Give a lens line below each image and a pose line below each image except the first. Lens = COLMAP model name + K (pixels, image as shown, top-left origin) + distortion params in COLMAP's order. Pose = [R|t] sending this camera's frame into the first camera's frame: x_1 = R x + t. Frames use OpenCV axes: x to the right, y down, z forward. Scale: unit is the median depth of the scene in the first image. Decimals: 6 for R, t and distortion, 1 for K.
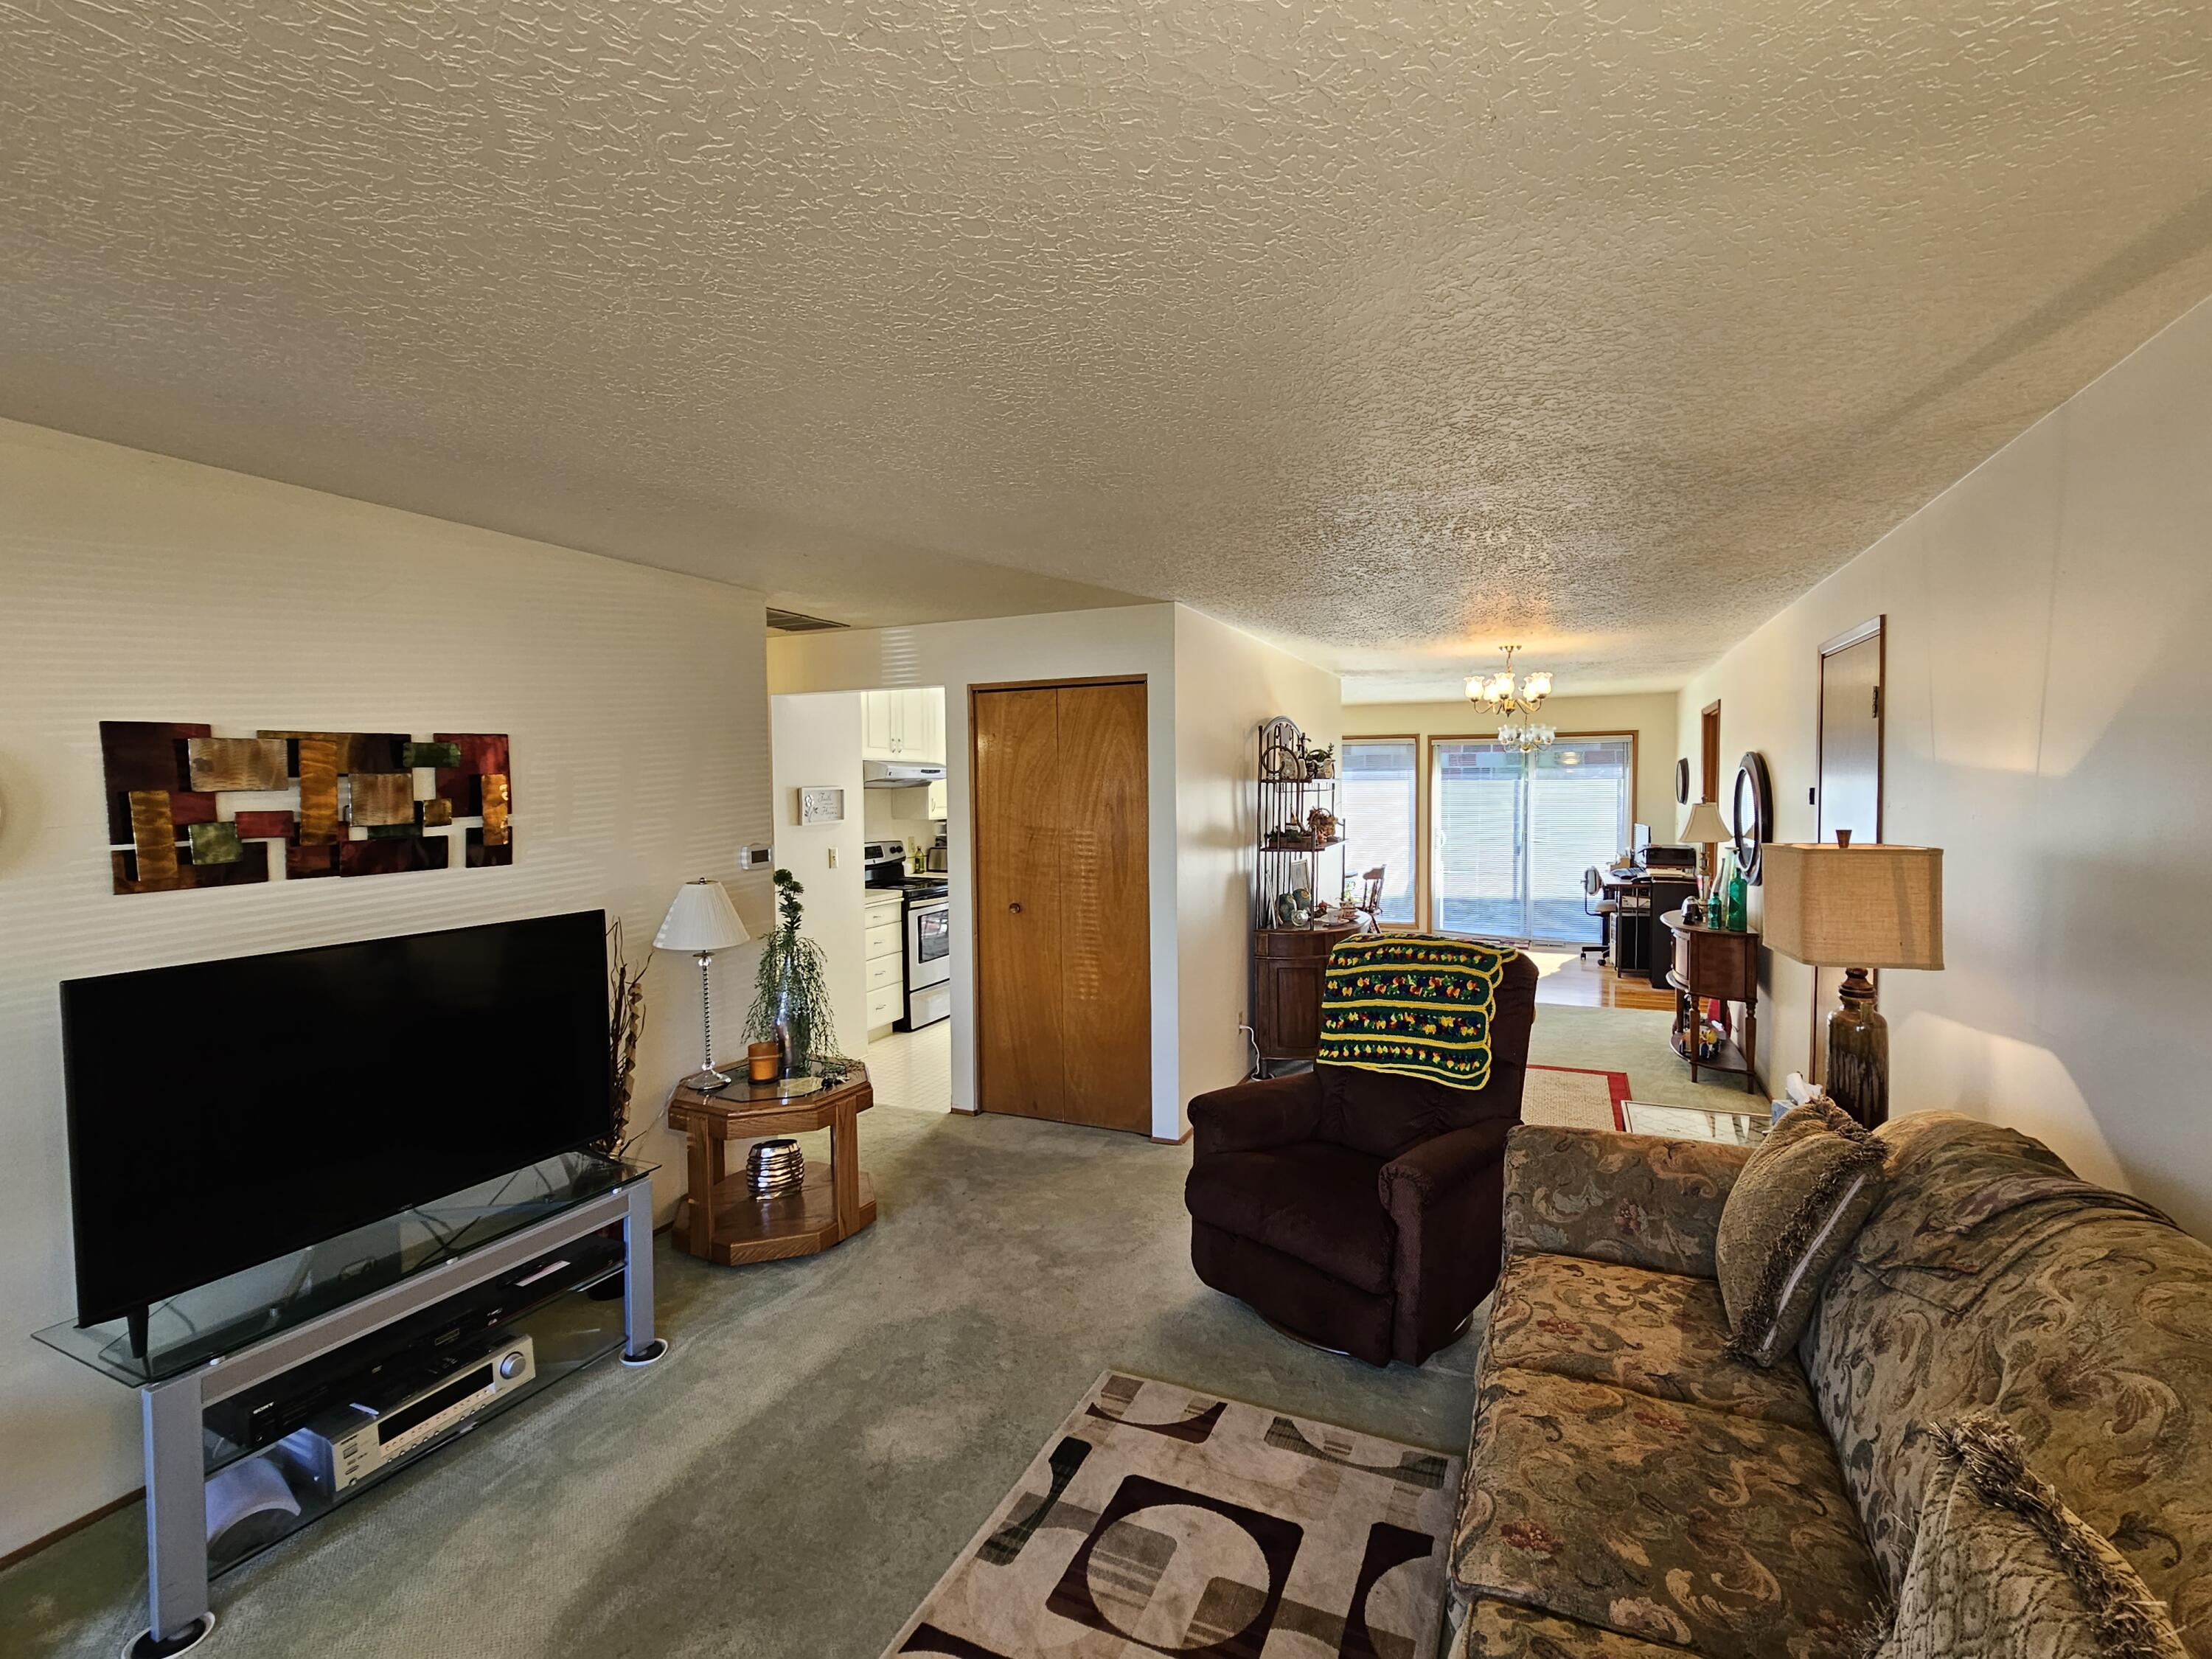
lens RADIAL K [[996.4, 0, 1117.2], [0, 996.4, 817.8], [0, 0, 1]] dist [-0.011306, 0.005750]
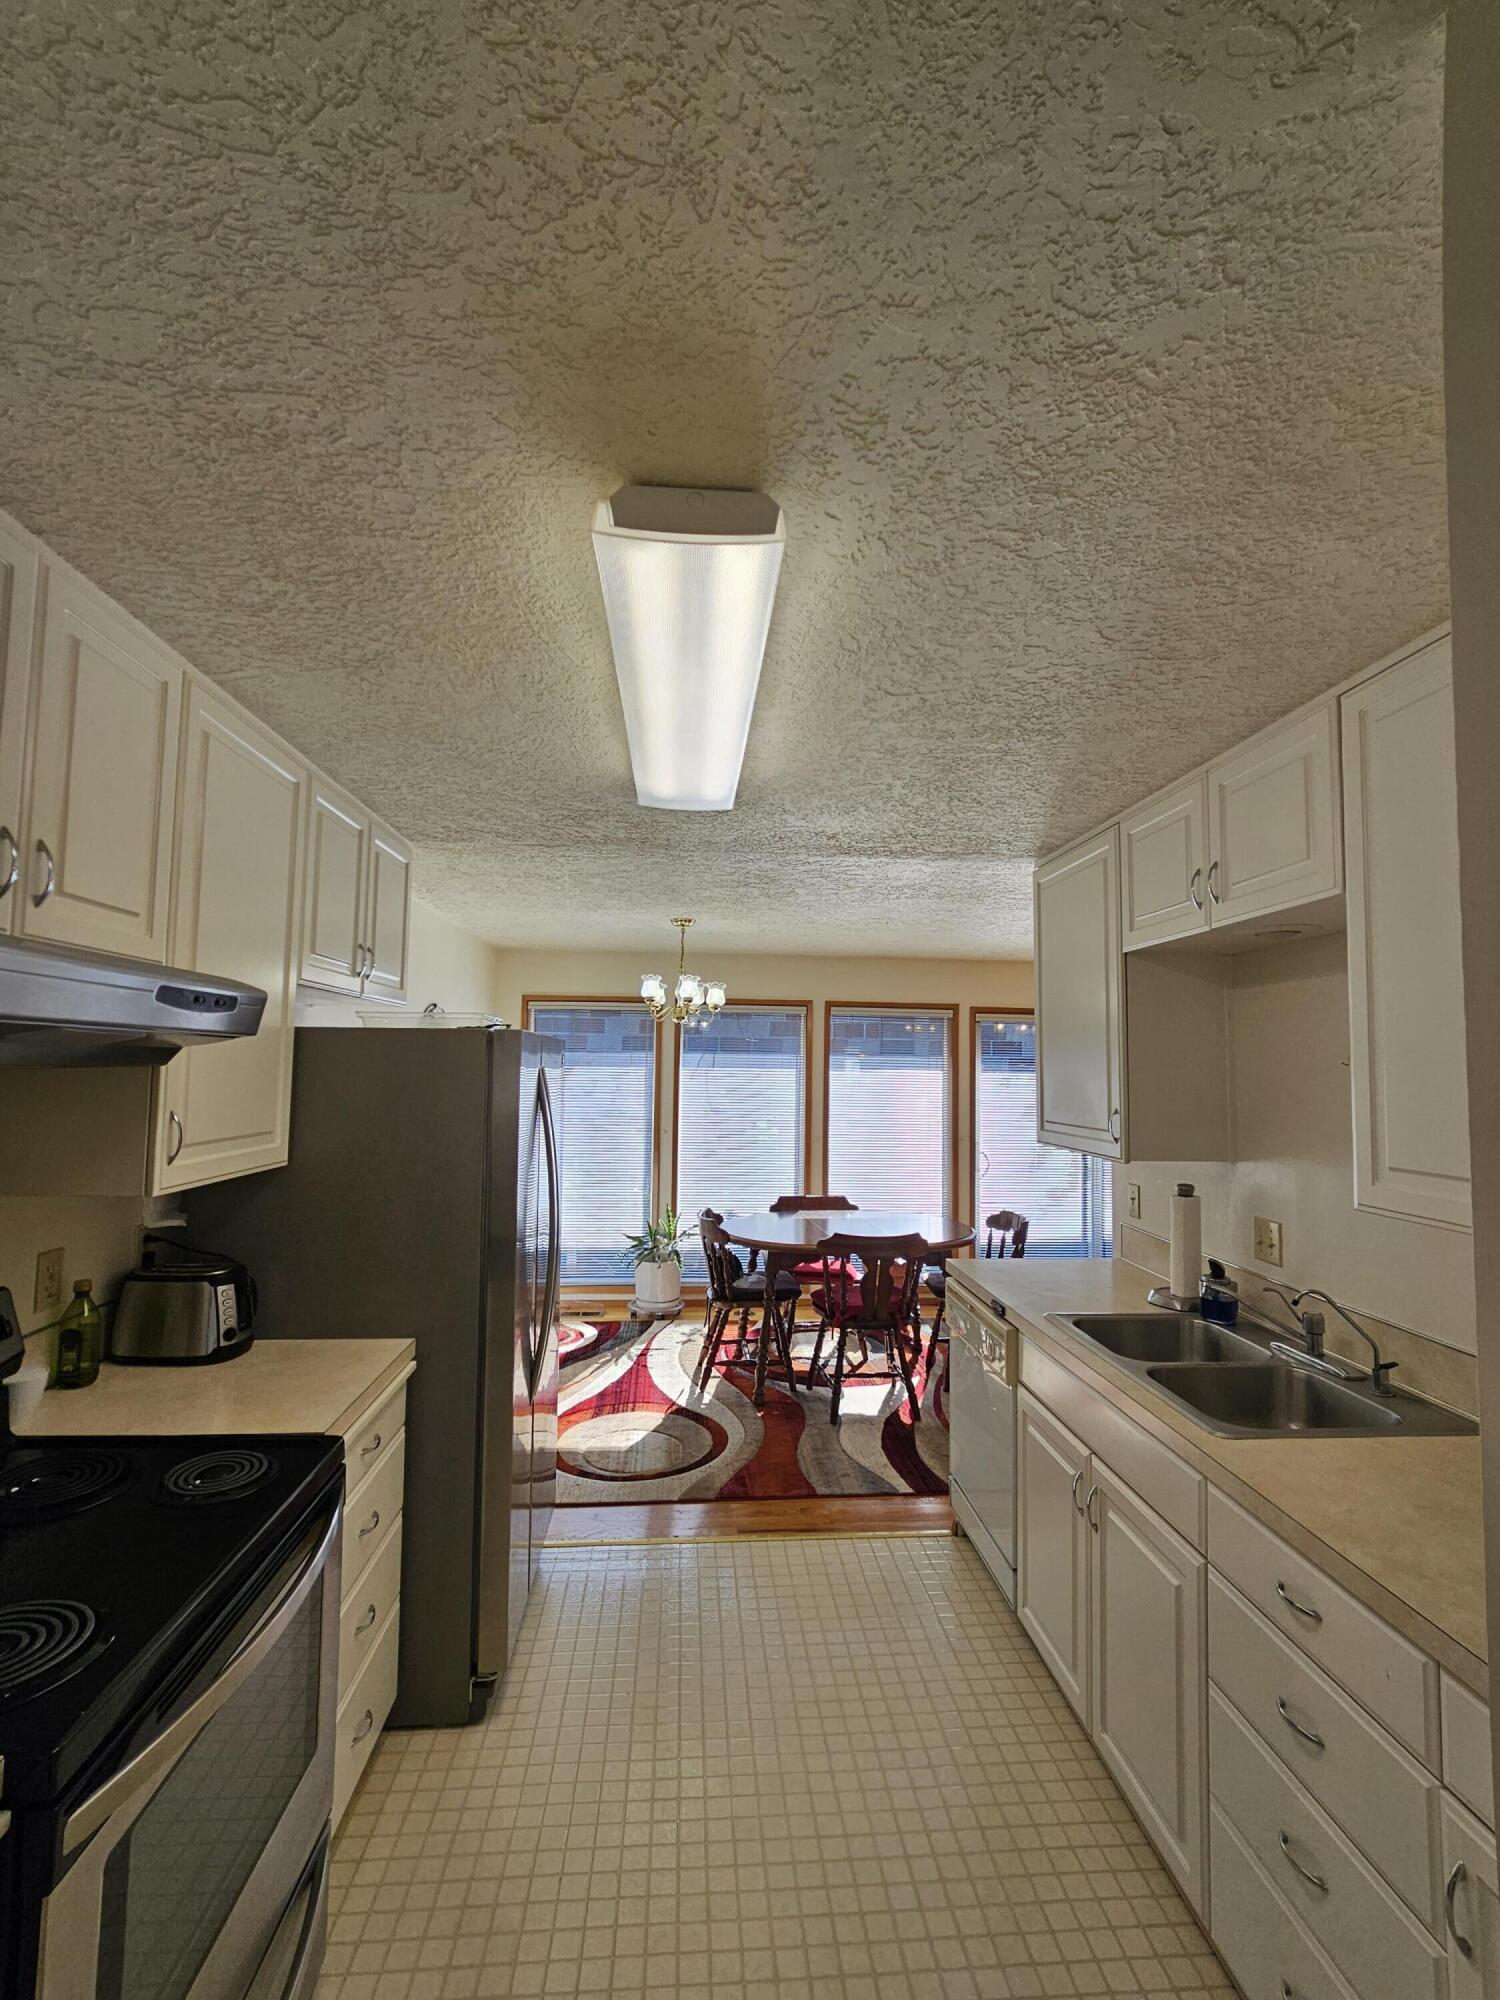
lens RADIAL K [[900.9, 0, 754.1], [0, 900.9, 1004.9], [0, 0, 1]] dist [-0.011306, 0.005750]
pose [[0.874589, 0.058539, 0.481318, -0.529837], [-0.009245, 0.994518, -0.104158, -0.074599], [-0.484776, 0.086646, 0.870336, 2.282897]]
